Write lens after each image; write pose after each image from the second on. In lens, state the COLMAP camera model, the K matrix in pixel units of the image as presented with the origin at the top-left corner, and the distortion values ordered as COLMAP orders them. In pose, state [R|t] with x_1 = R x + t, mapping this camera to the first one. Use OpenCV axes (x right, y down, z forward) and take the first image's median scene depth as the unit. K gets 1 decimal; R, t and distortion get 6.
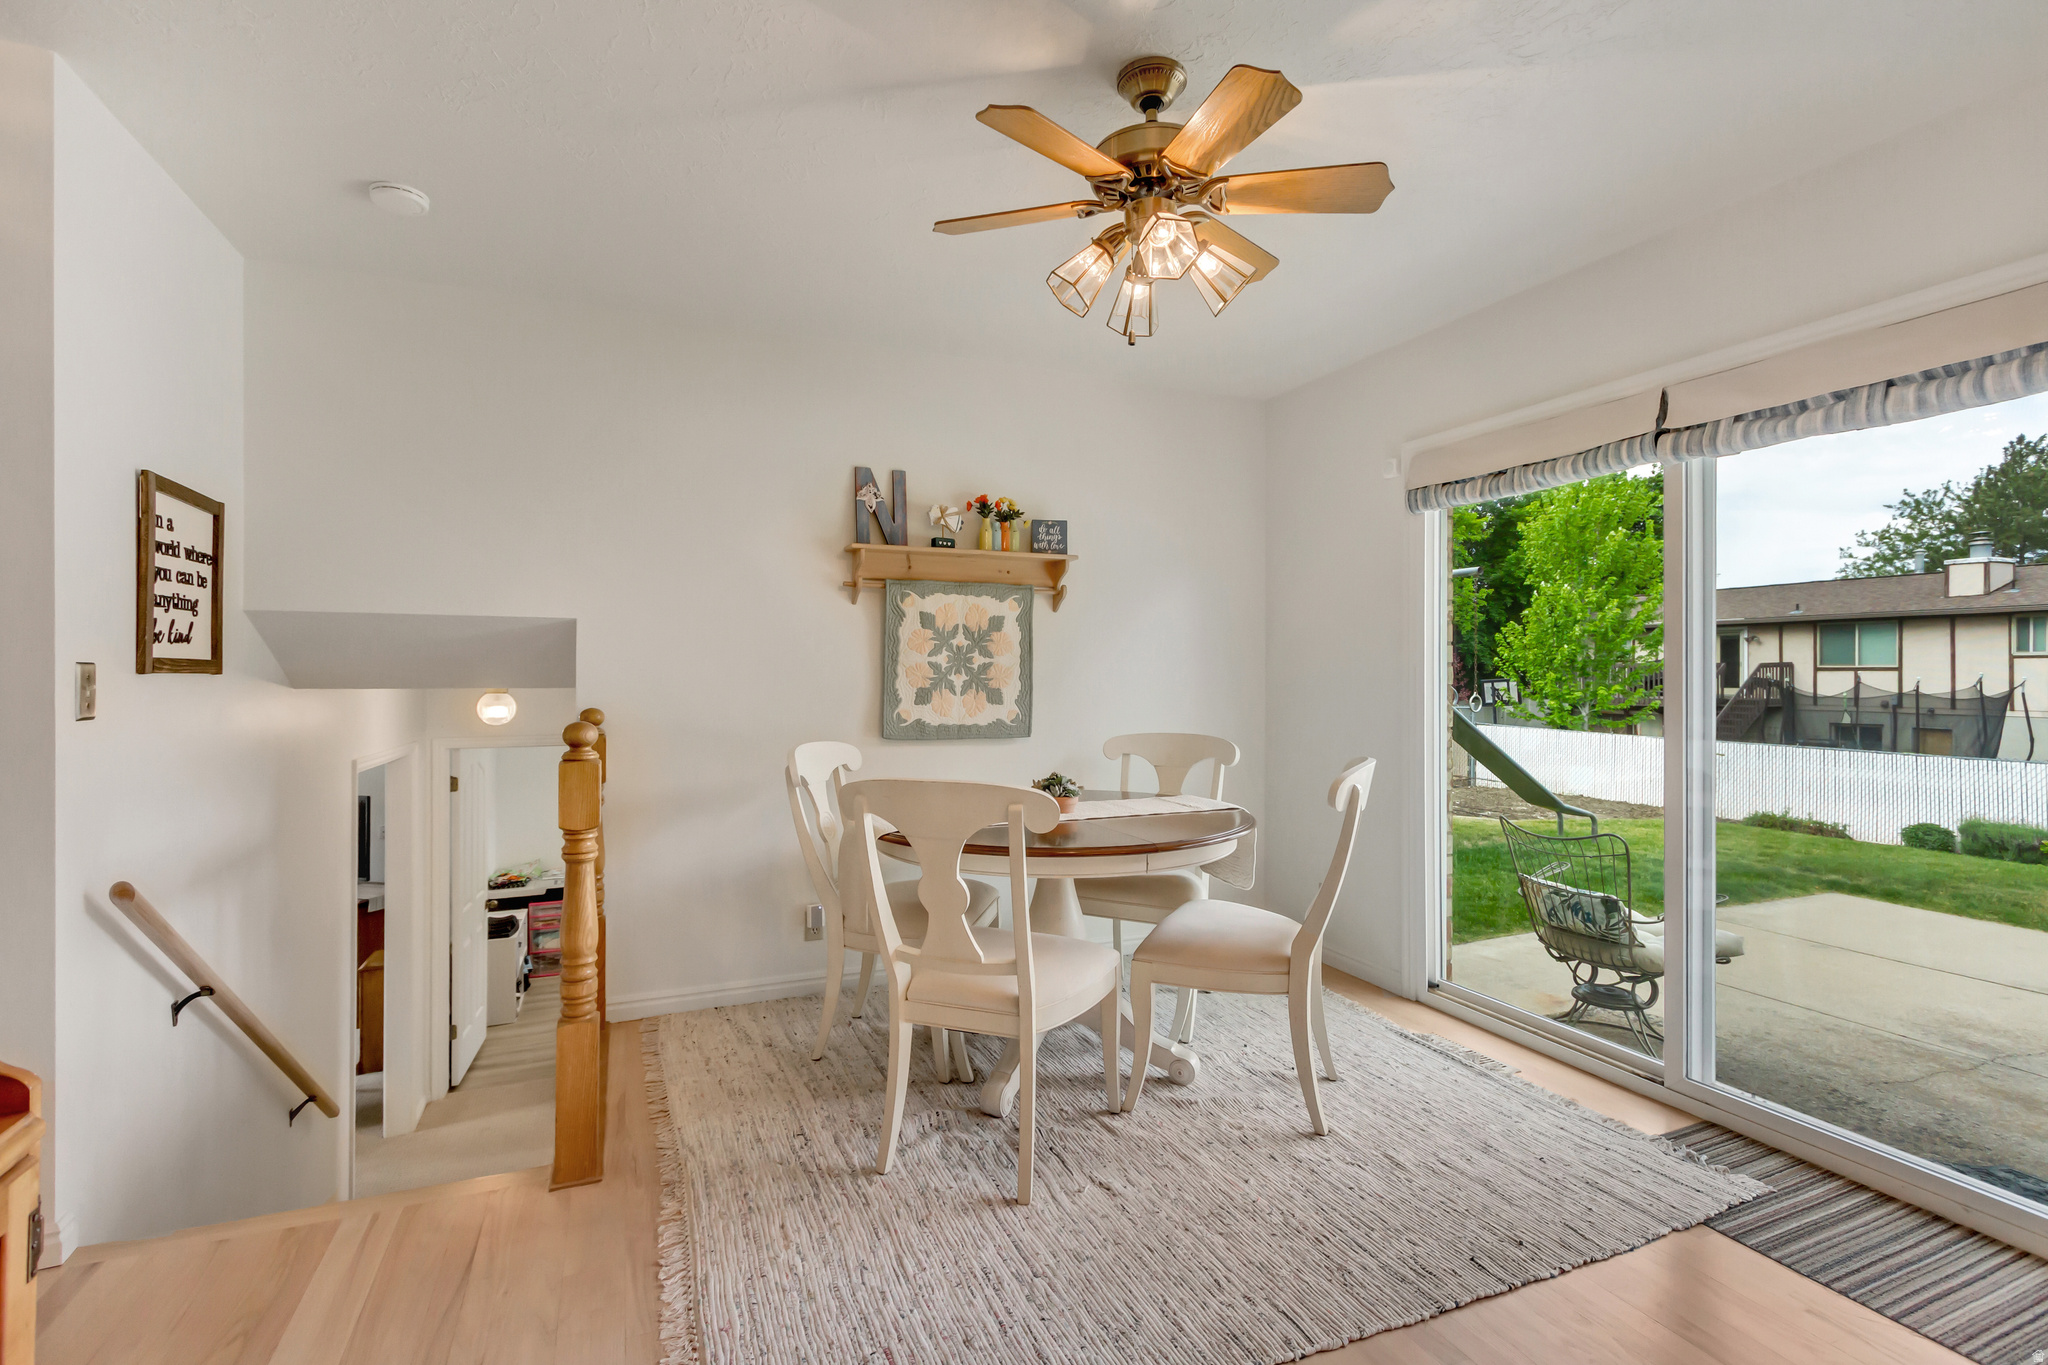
lens RADIAL K [[938.0, 0, 1022.0], [0, 938.0, 666.7], [0, 0, 1]] dist [0.001197, -0.000348]
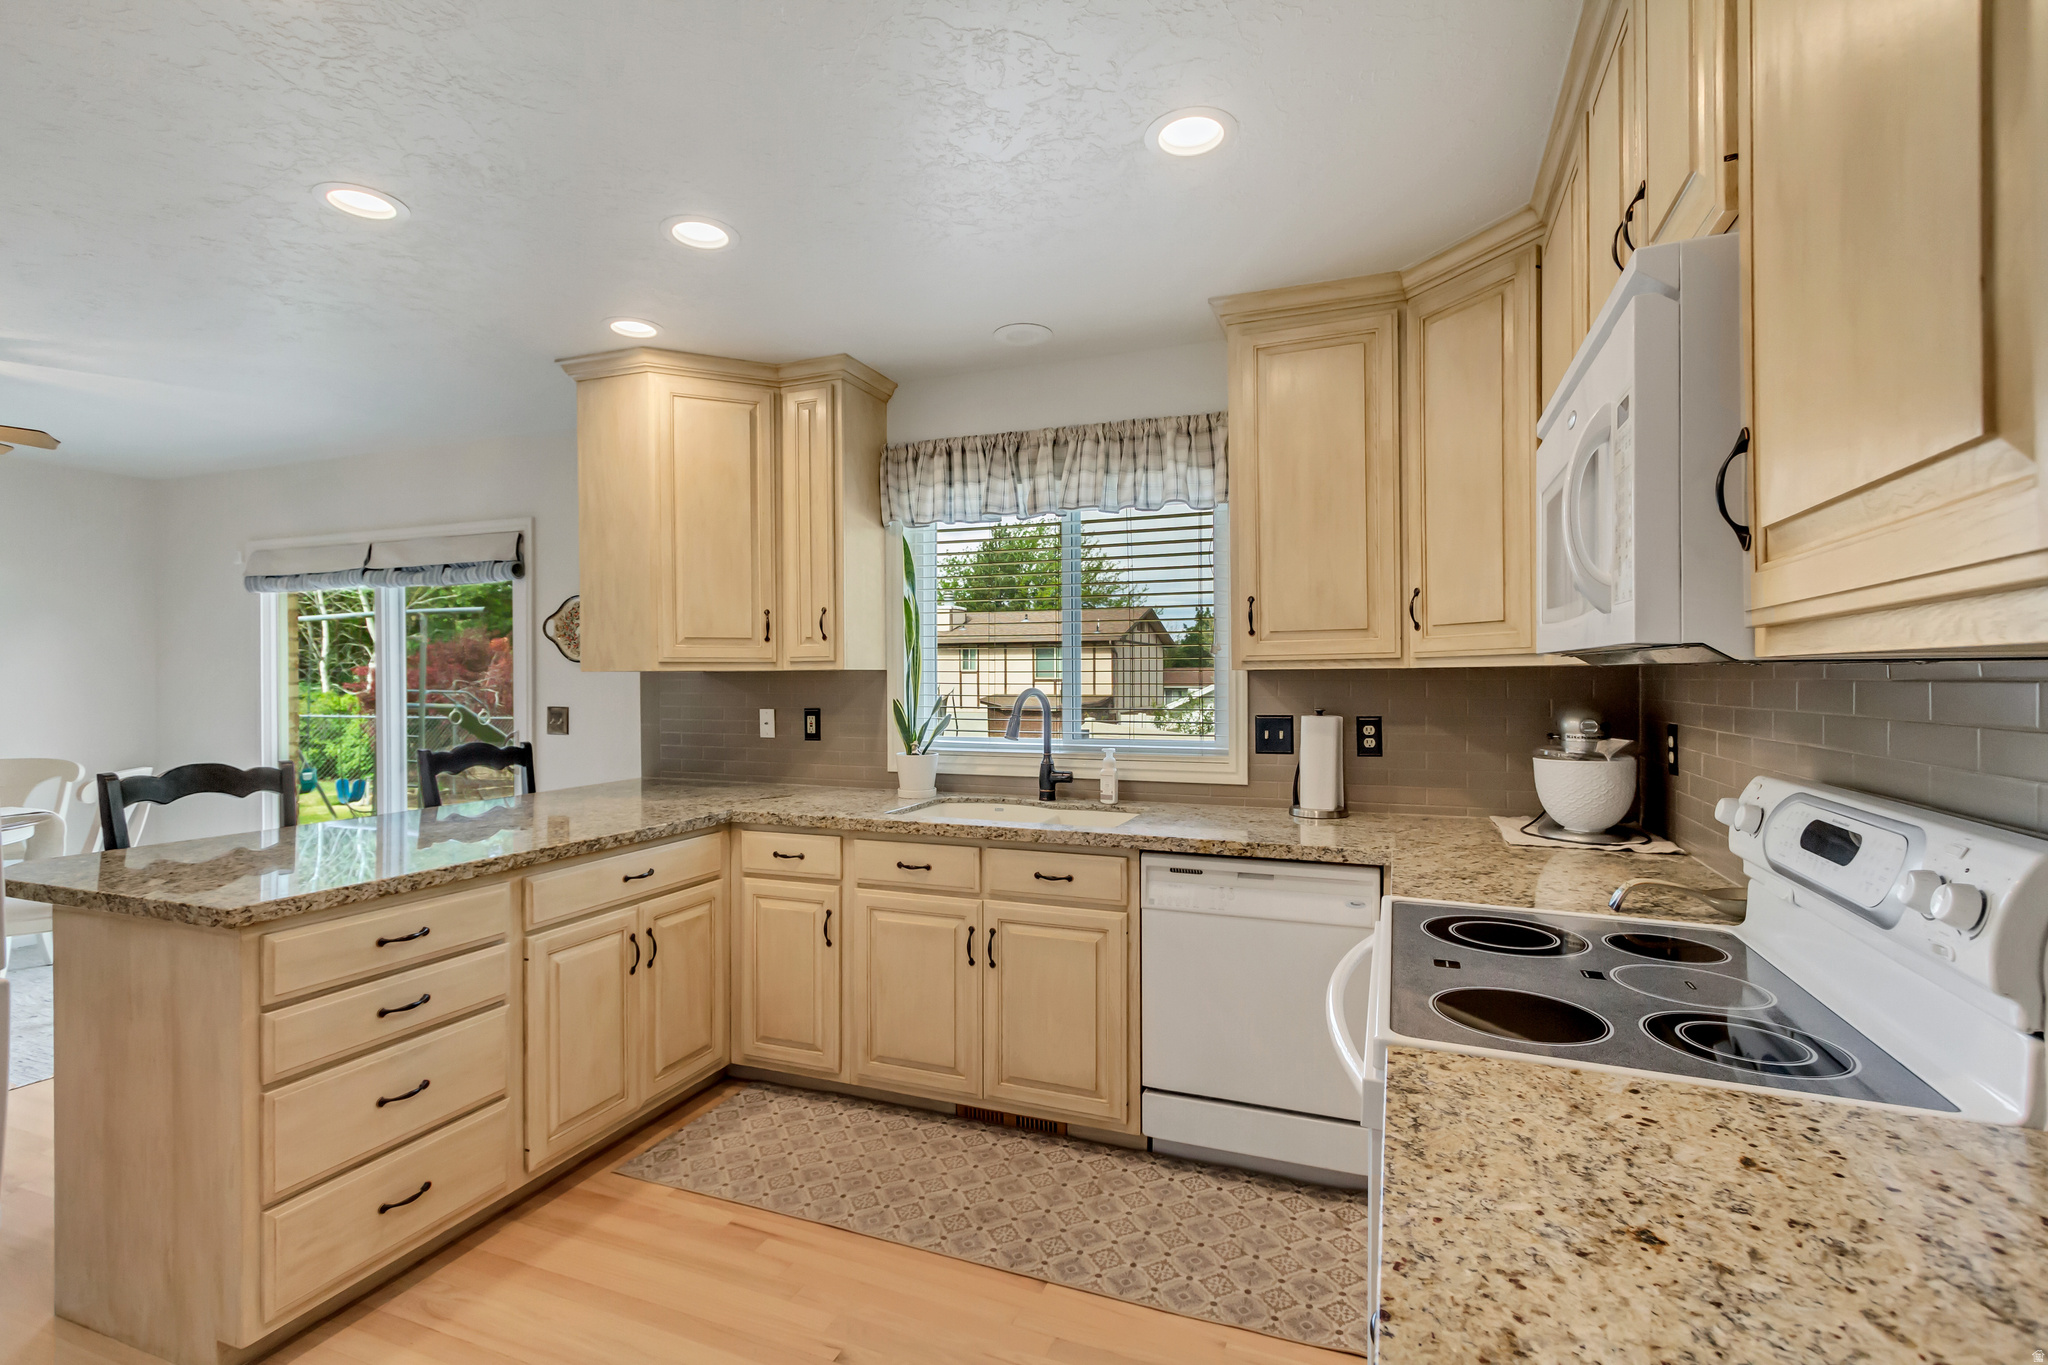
lens RADIAL K [[959.2, 0, 1024.0], [0, 959.2, 682.5], [0, 0, 1]] dist [0.002047, 0.000237]
pose [[0.695504, -0.001992, 0.718520, 0.180234], [-0.003574, 0.999974, 0.006232, -0.040159], [-0.718514, -0.006903, 0.695479, -0.803246]]
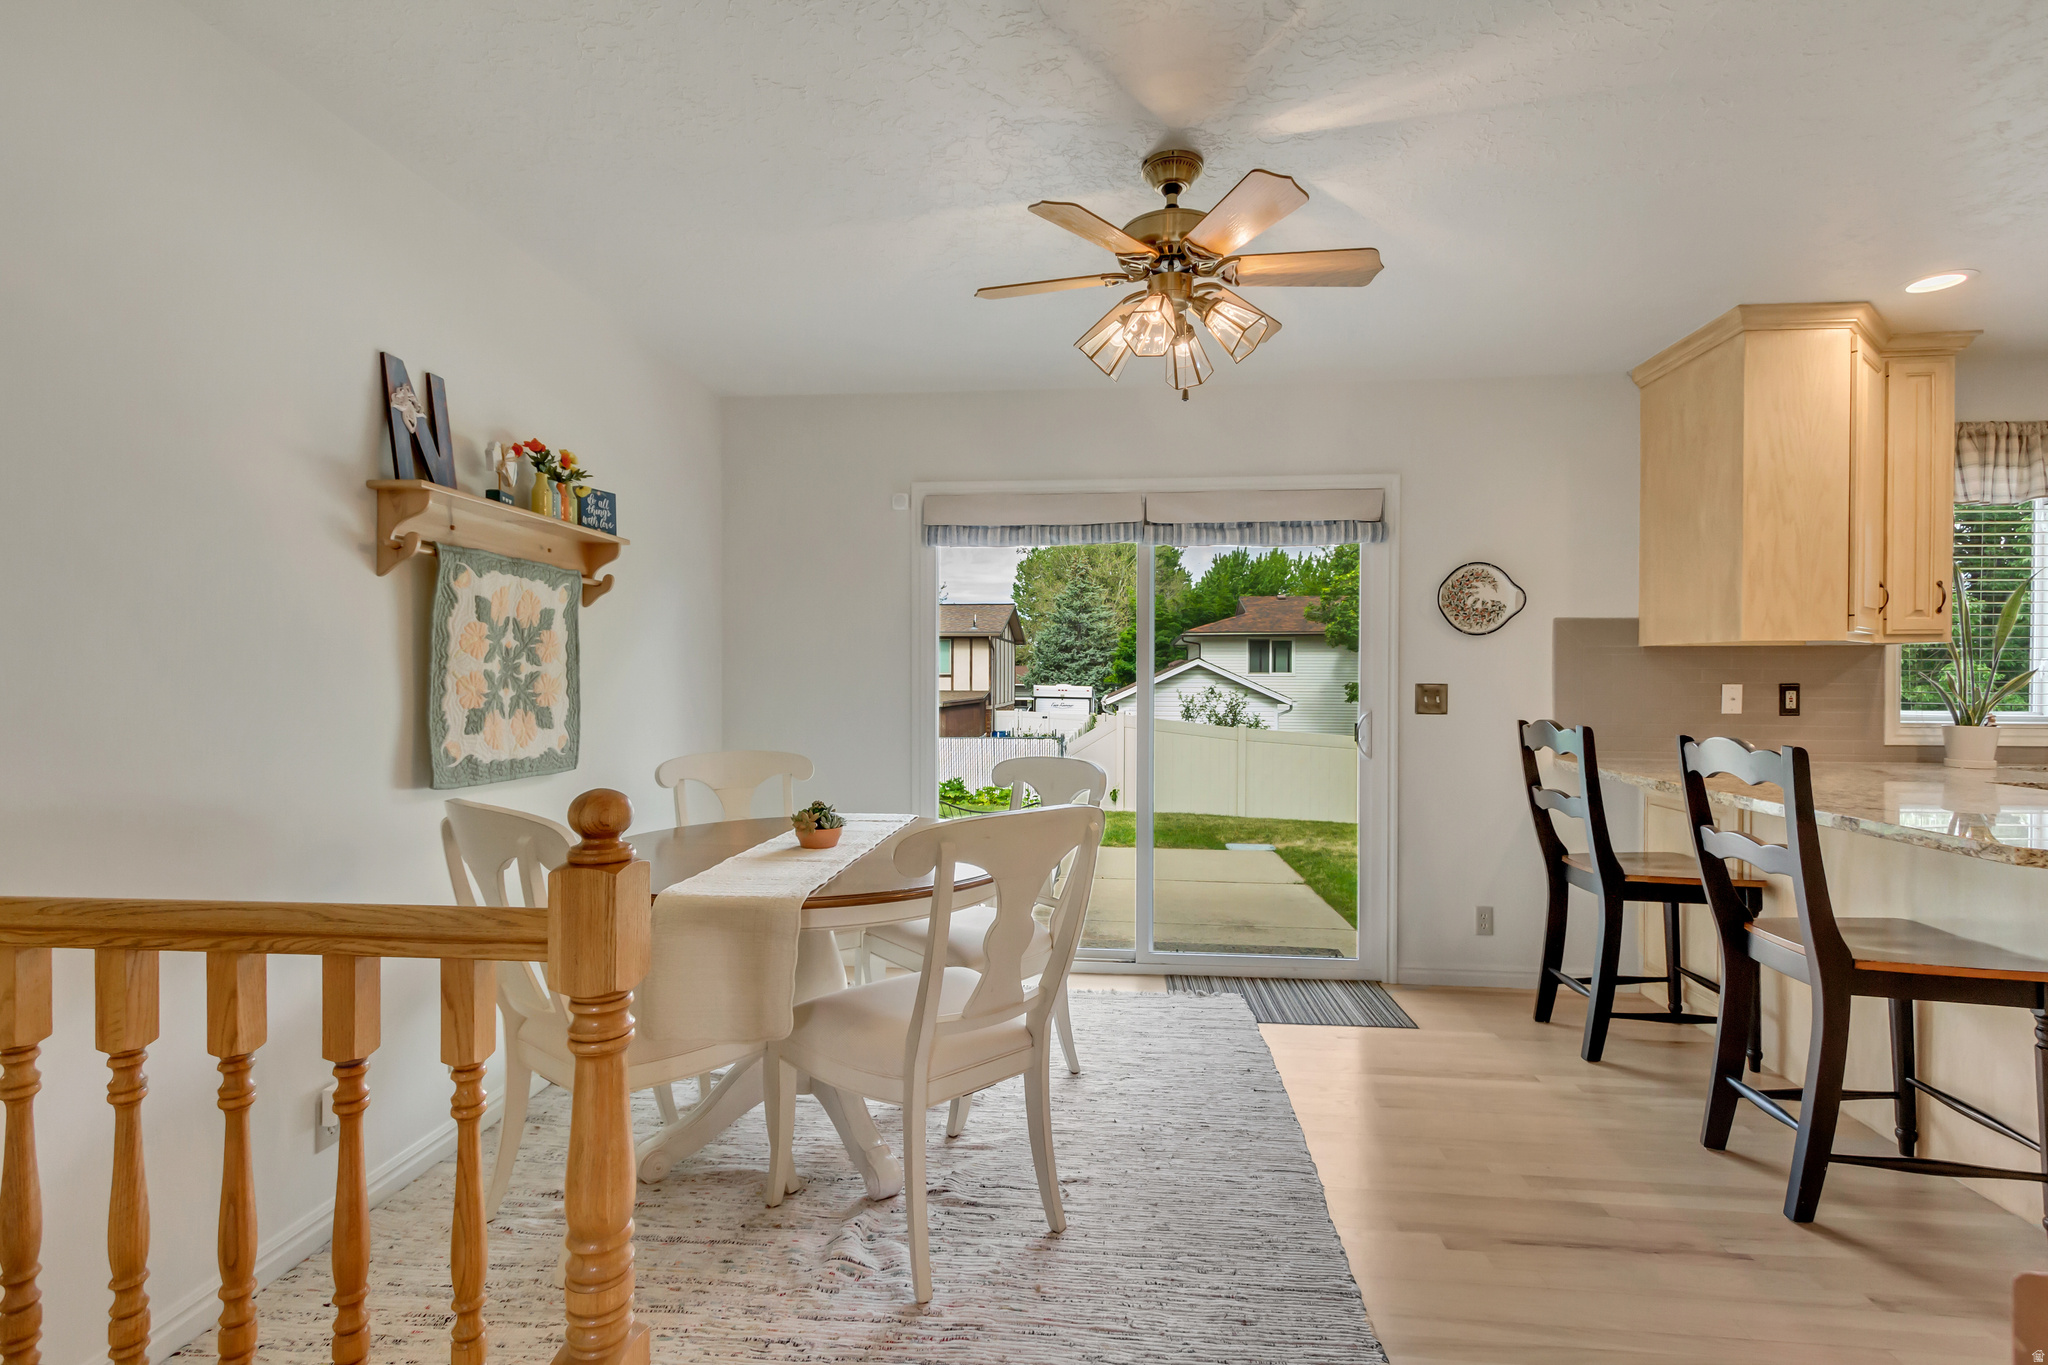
lens RADIAL K [[930.4, 0, 1024.0], [0, 930.4, 682.5], [0, 0, 1]] dist [0.002839, 0.000345]
pose [[0.475975, -0.001608, 0.879457, -0.510357], [-0.009907, 0.999925, 0.007191, -0.005142], [-0.879403, -0.012135, 0.475923, 0.335724]]
